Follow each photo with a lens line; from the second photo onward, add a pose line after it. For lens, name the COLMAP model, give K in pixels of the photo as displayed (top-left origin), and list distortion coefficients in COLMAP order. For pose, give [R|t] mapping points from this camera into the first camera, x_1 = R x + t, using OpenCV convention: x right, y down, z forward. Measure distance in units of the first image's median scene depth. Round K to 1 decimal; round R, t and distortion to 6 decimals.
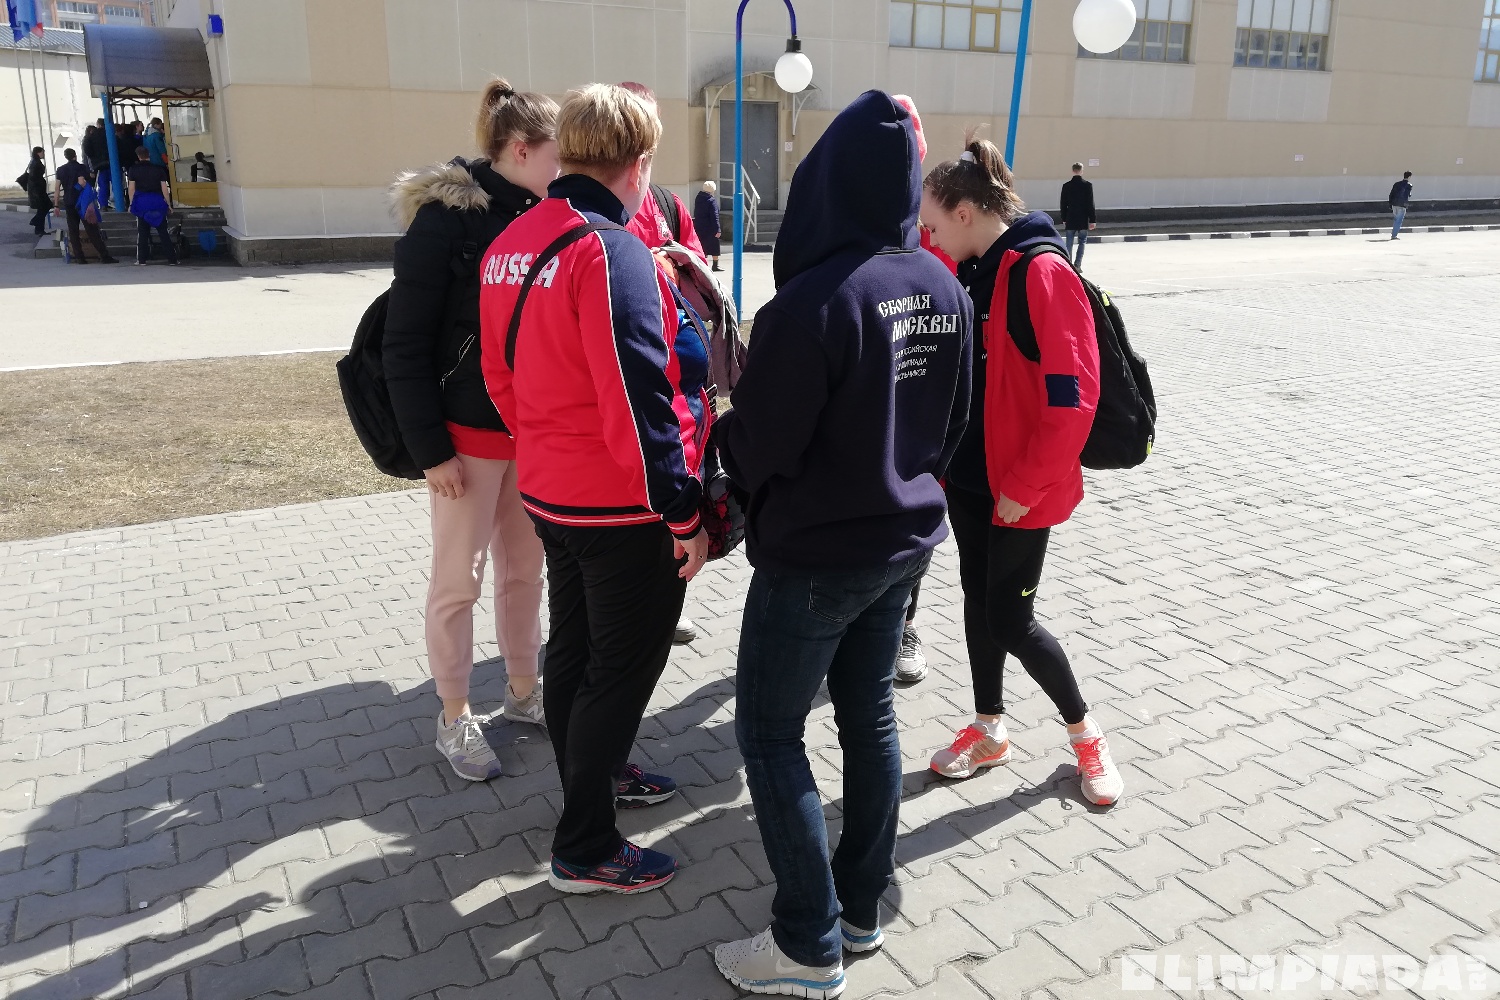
lens RADIAL K [[1143.7, 0, 748.7], [0, 1143.7, 501.9], [0, 0, 1]] dist [0.007724, 0.000960]
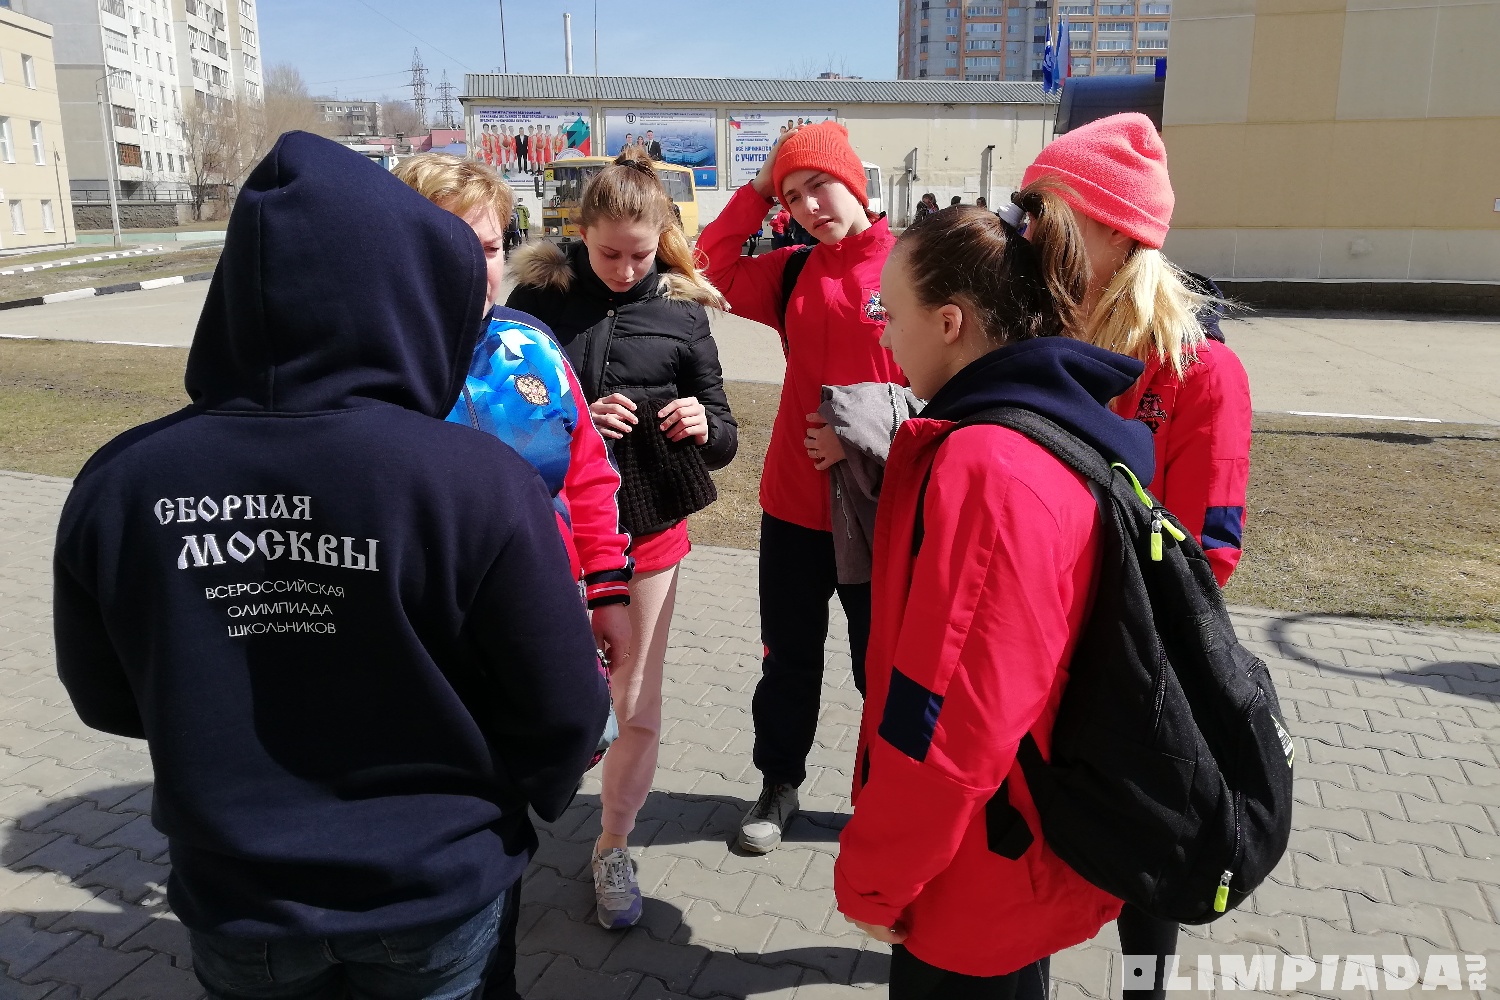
lens RADIAL K [[1143.7, 0, 751.0], [0, 1143.7, 496.9], [0, 0, 1]] dist [0.007724, 0.000960]
pose [[0.672144, 0.177981, -0.718711, 0.689669], [-0.202289, 0.977892, 0.052982, -0.250895], [0.712252, 0.109776, 0.693287, 0.765265]]
